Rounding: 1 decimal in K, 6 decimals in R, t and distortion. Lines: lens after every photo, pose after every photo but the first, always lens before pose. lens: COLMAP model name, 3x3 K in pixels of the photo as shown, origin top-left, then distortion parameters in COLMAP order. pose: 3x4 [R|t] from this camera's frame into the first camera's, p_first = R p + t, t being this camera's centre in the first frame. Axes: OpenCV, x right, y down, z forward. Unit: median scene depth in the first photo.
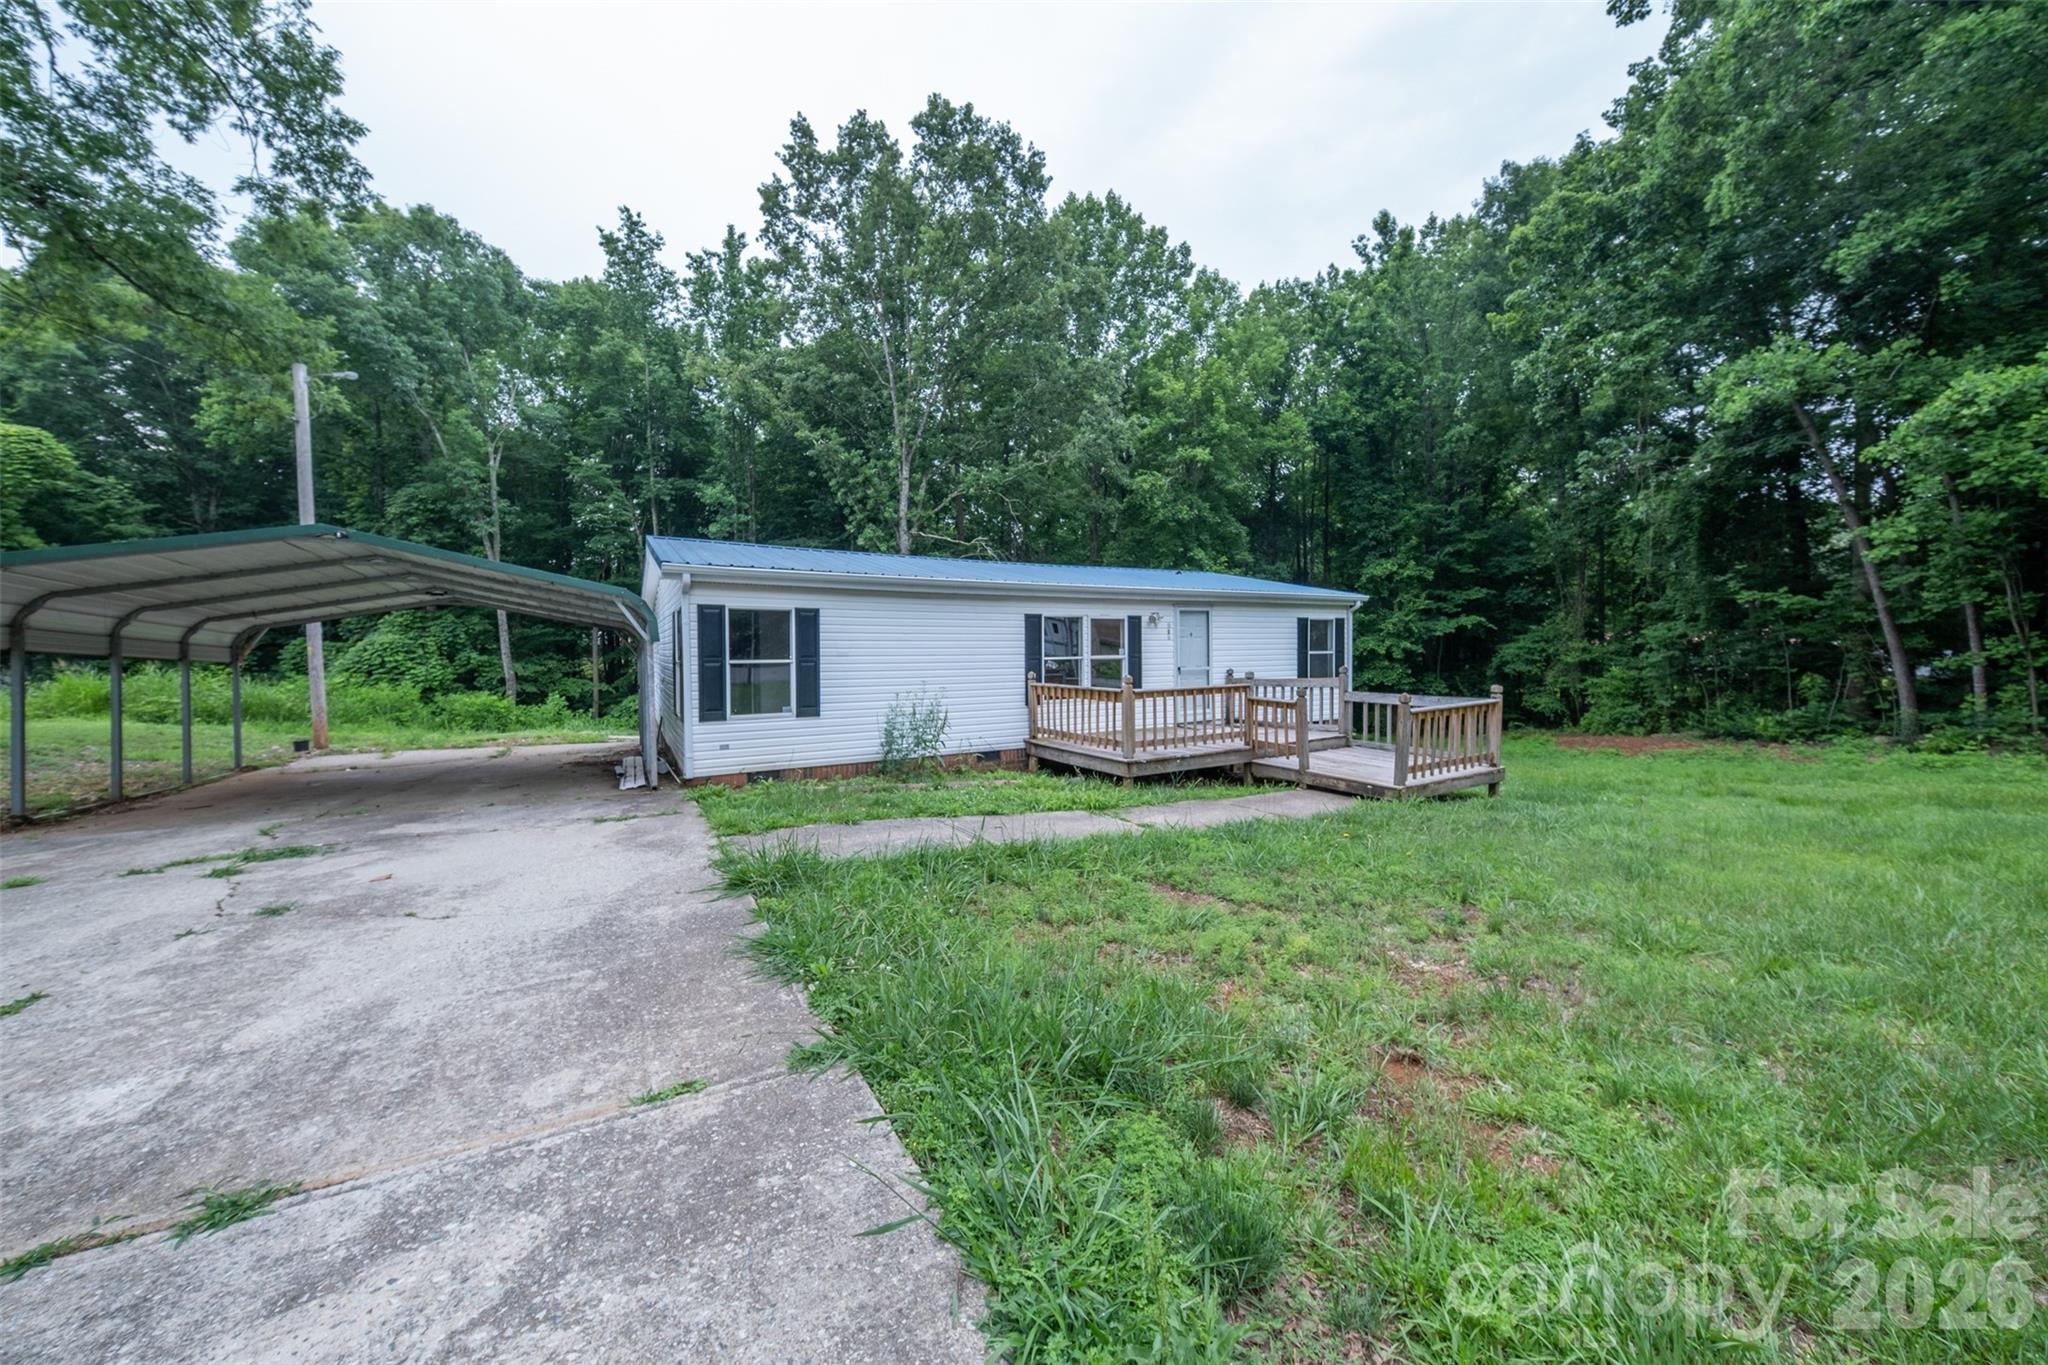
lens RADIAL K [[714.9, 0, 1018.9], [0, 714.9, 665.2], [0, 0, 1]] dist [0.000645, 0.000113]
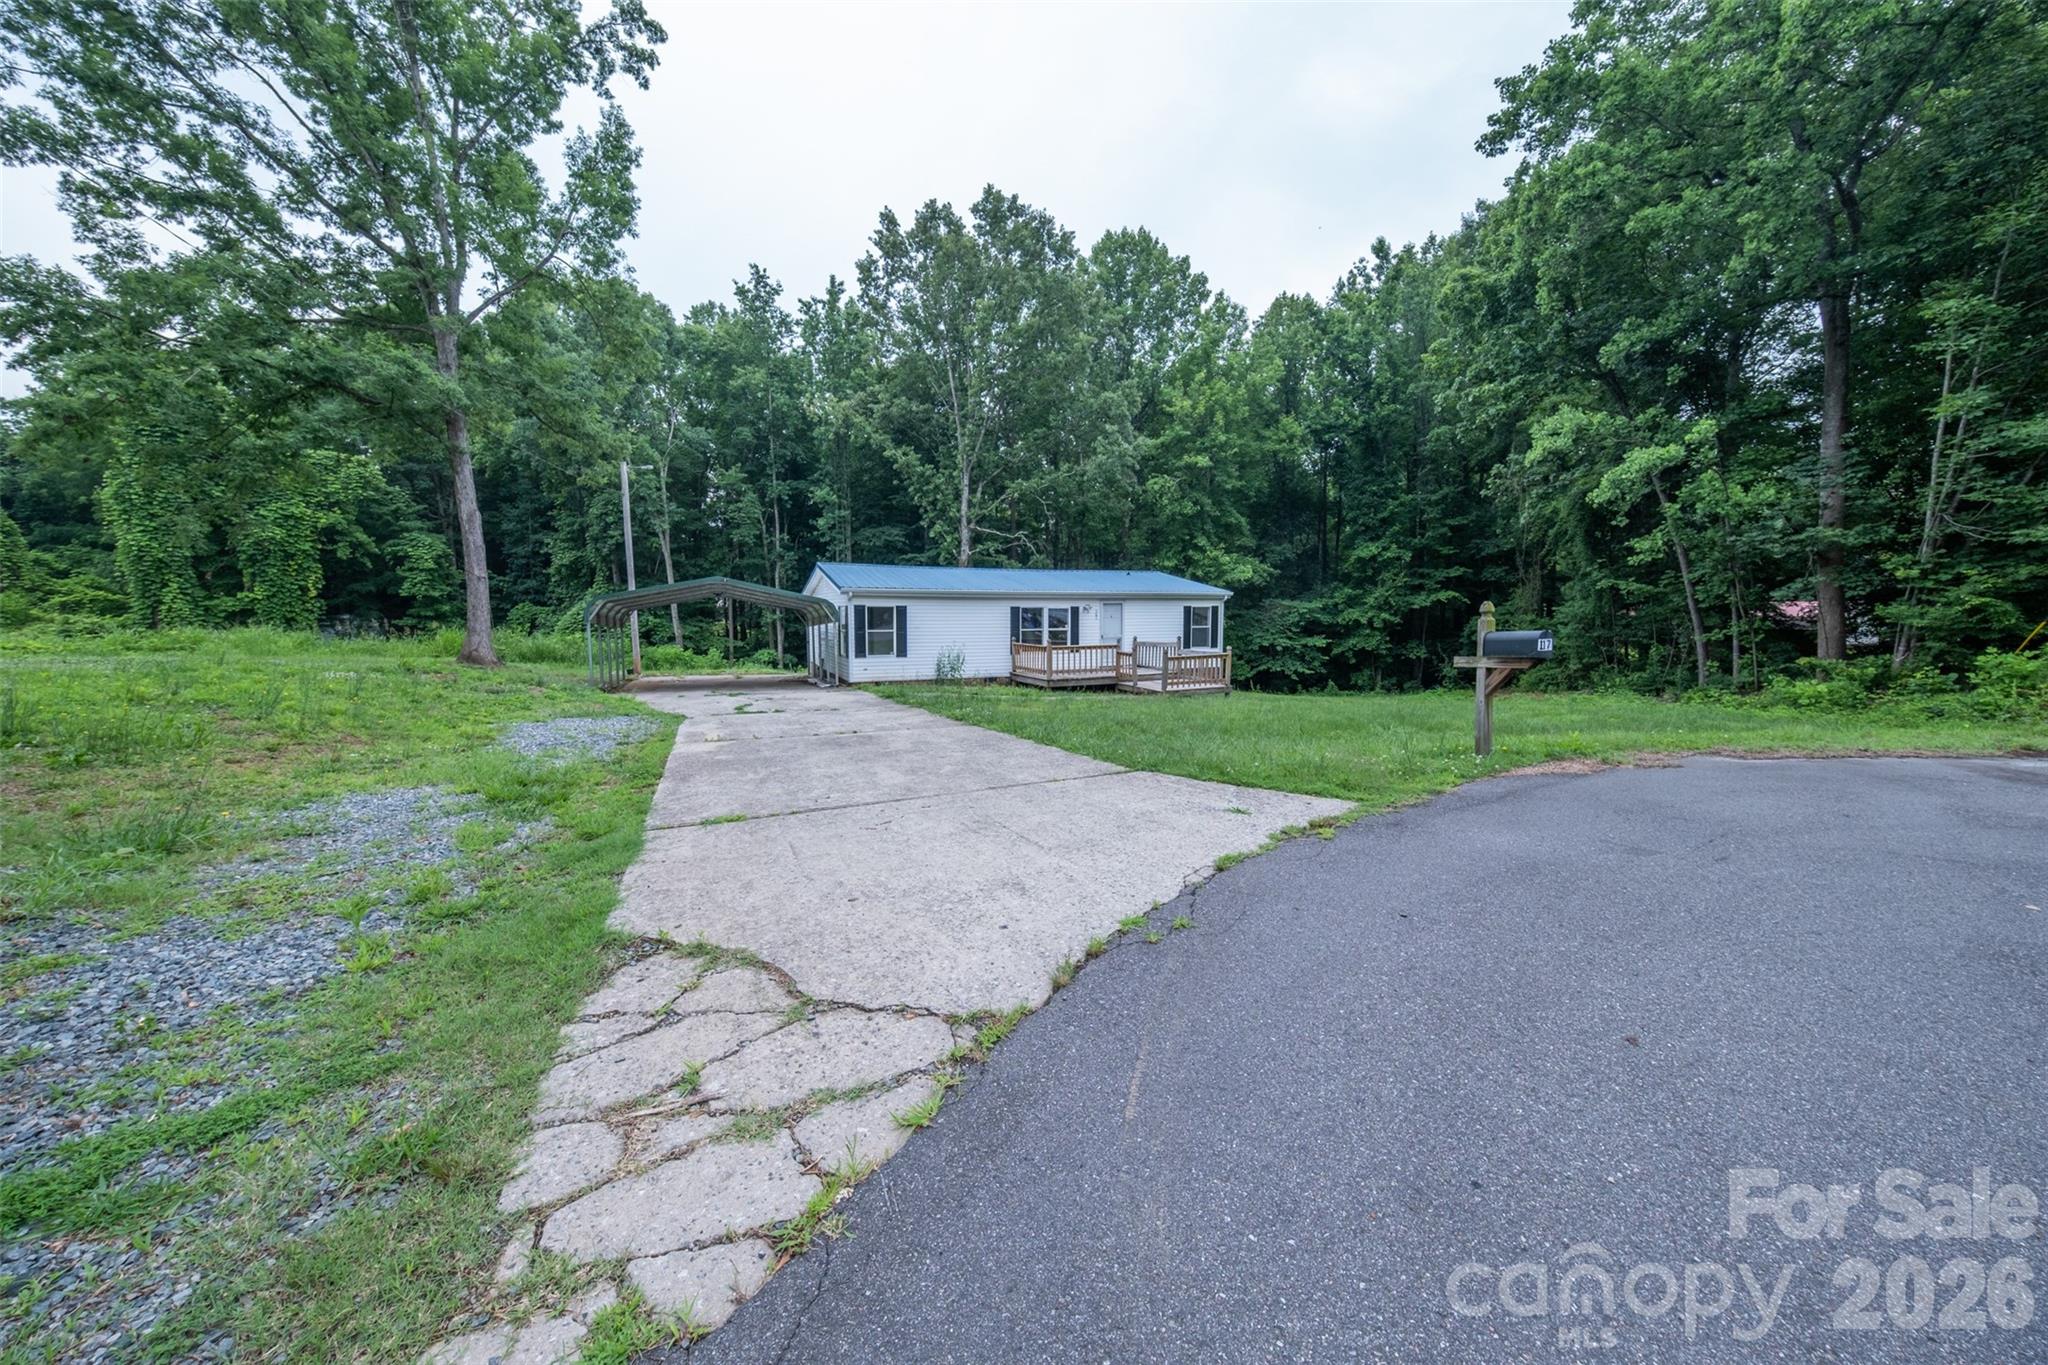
lens RADIAL K [[719.5, 0, 1008.9], [0, 719.5, 665.3], [0, 0, 1]] dist [0.011572, -0.010610]
pose [[0.993081, 0.016111, -0.116318, 0.079719], [-0.009875, 0.998493, 0.053992, -0.006562], [0.117013, -0.052470, 0.991743, -0.318663]]
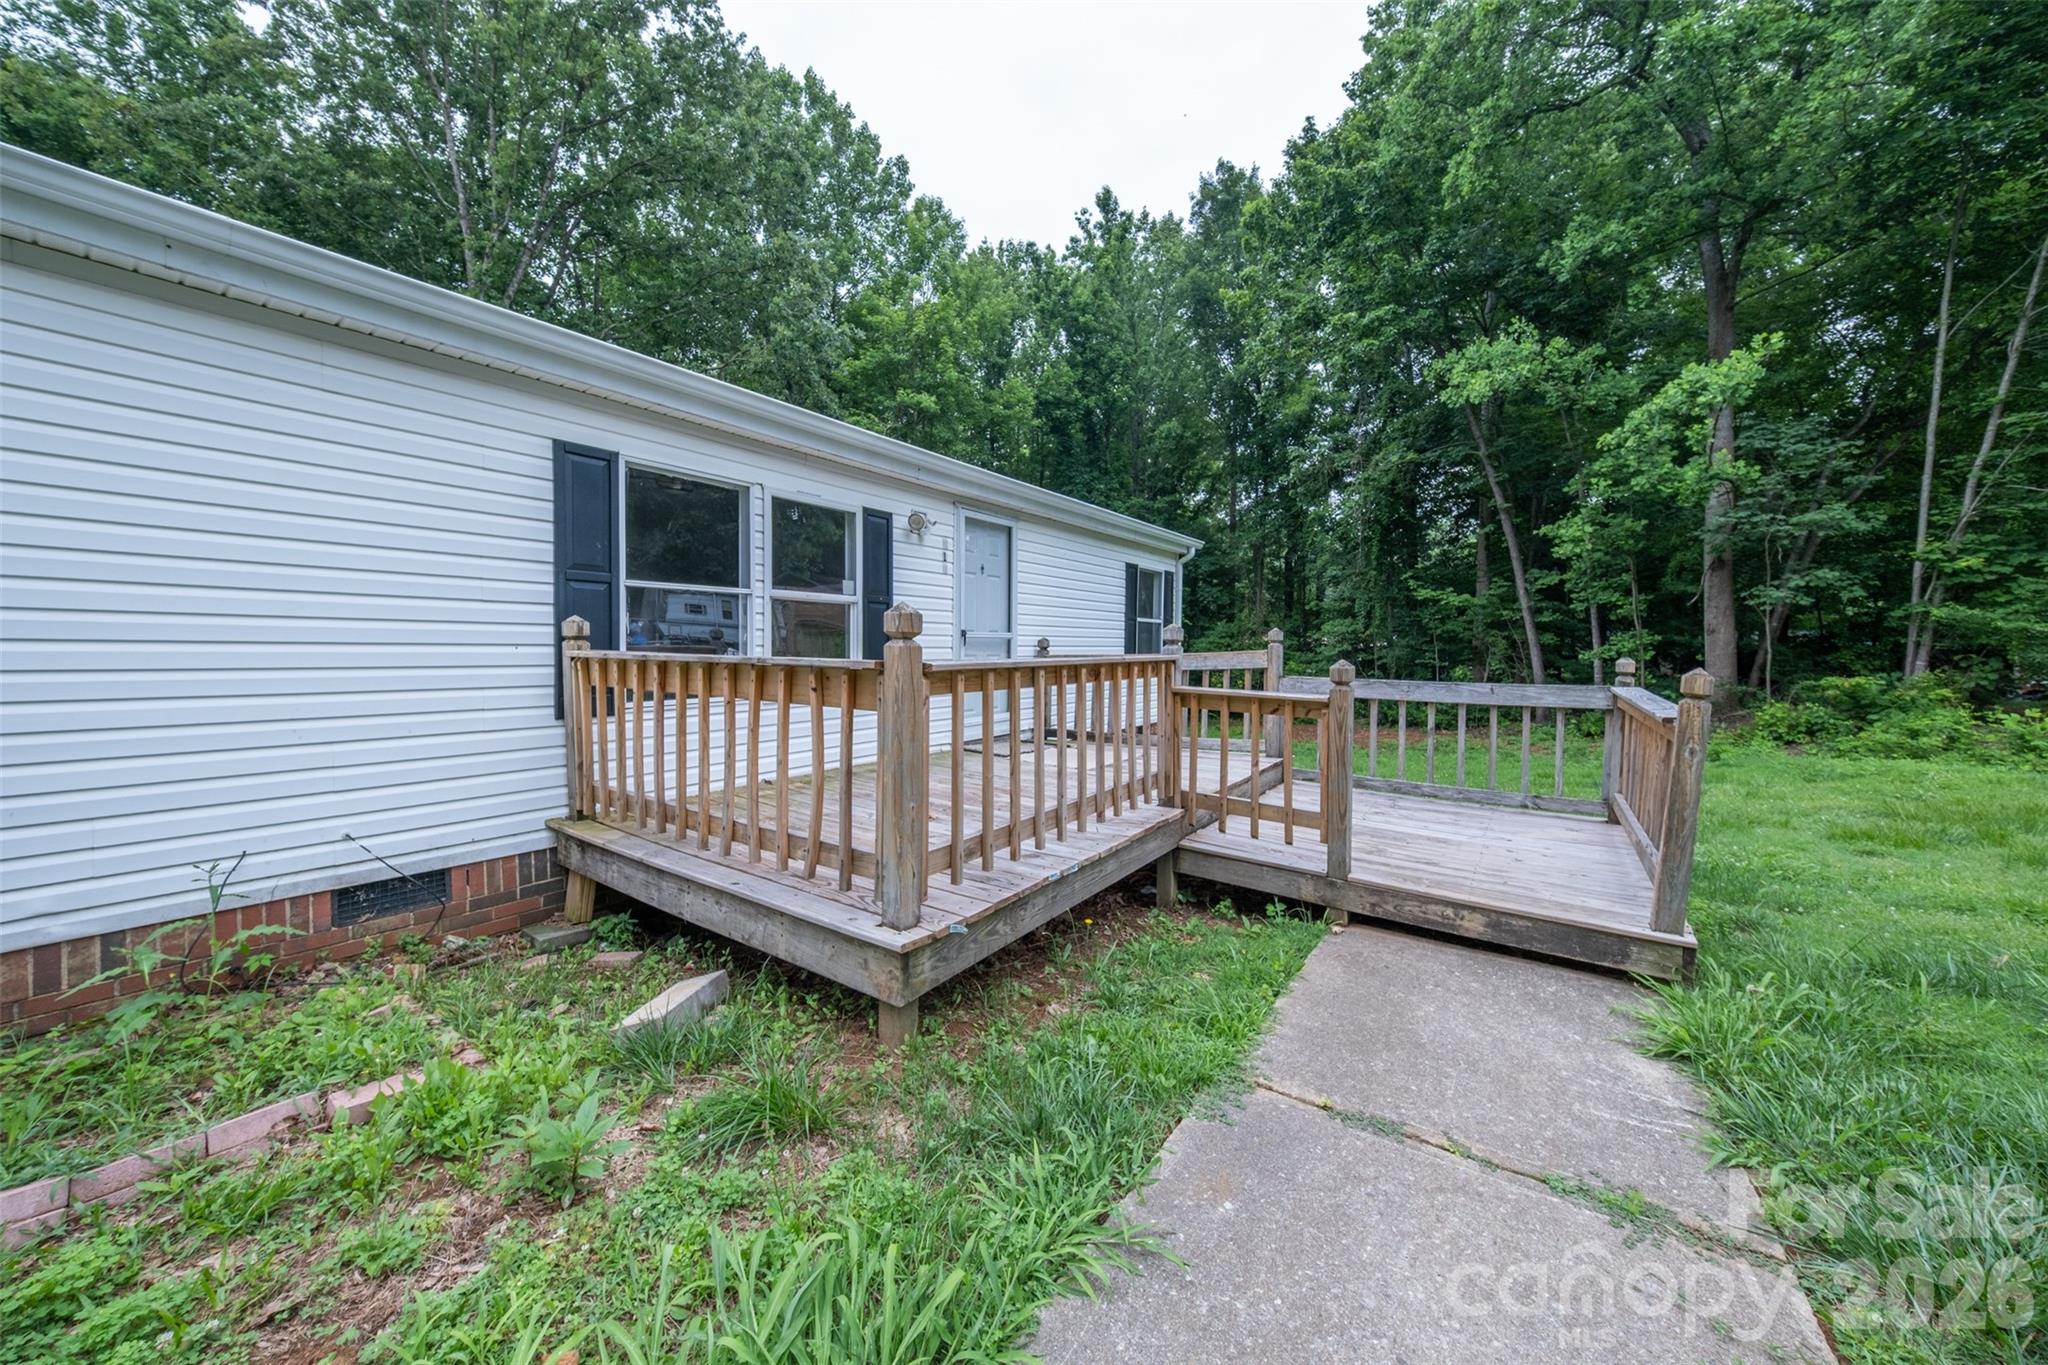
lens RADIAL K [[705.2, 0, 1027.8], [0, 705.2, 667.4], [0, 0, 1]] dist [0.020102, -0.009323]
pose [[0.909091, 0.005482, 0.416562, 0.024407], [-0.008347, 0.999952, 0.005056, 0.009924], [-0.416515, -0.008073, 0.909093, 0.210685]]
